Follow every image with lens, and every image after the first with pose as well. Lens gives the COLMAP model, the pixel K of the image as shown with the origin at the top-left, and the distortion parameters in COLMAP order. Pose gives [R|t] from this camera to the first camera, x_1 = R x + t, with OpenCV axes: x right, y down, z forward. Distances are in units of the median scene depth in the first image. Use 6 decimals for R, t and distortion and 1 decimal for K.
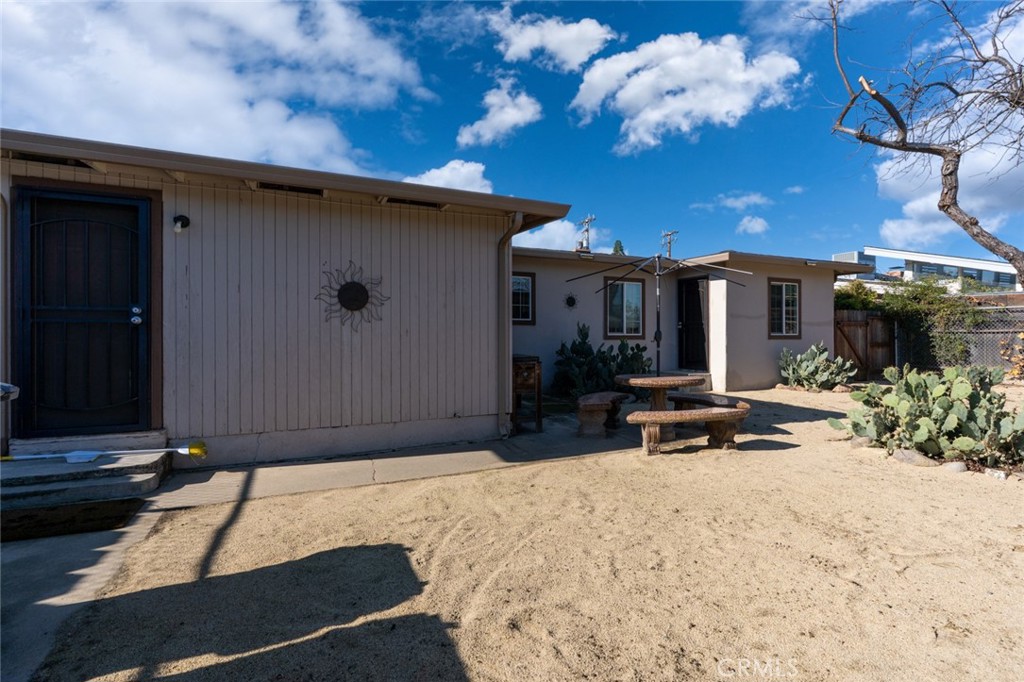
lens RADIAL K [[469.8, 0, 511.8], [0, 469.8, 337.9], [0, 0, 1]] dist [-0.009392, 0.004222]
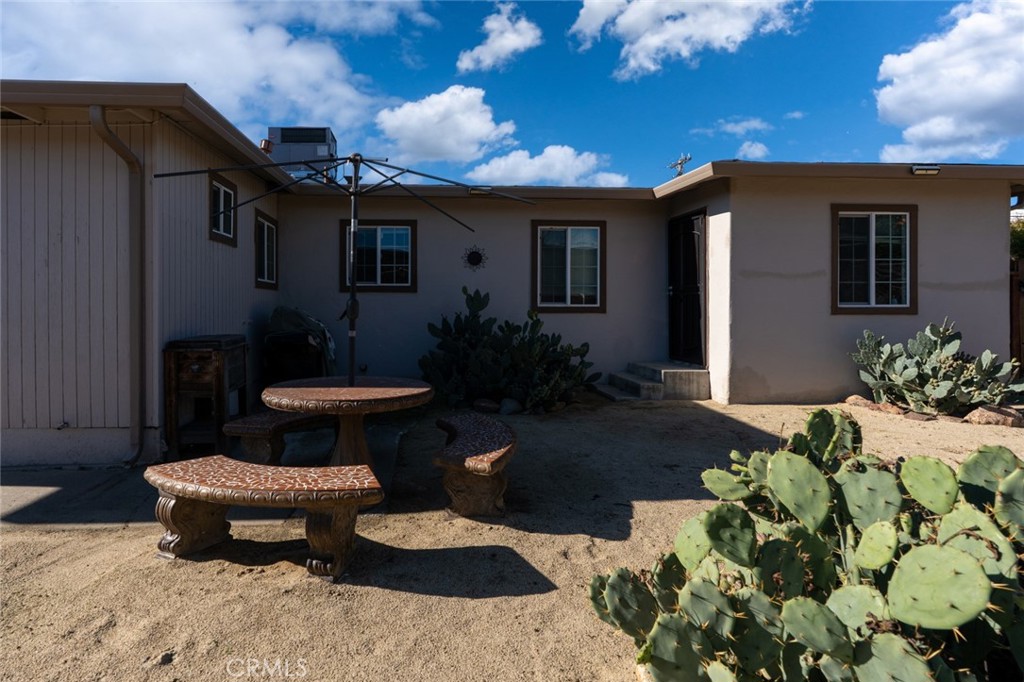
lens RADIAL K [[469.8, 0, 517.4], [0, 469.8, 304.5], [0, 0, 1]] dist [-0.009392, 0.004222]
pose [[0.929359, 0.000998, -0.369177, 0.421490], [-0.003954, 0.999966, -0.007252, -0.003557], [0.369157, 0.008200, 0.929331, 0.355140]]
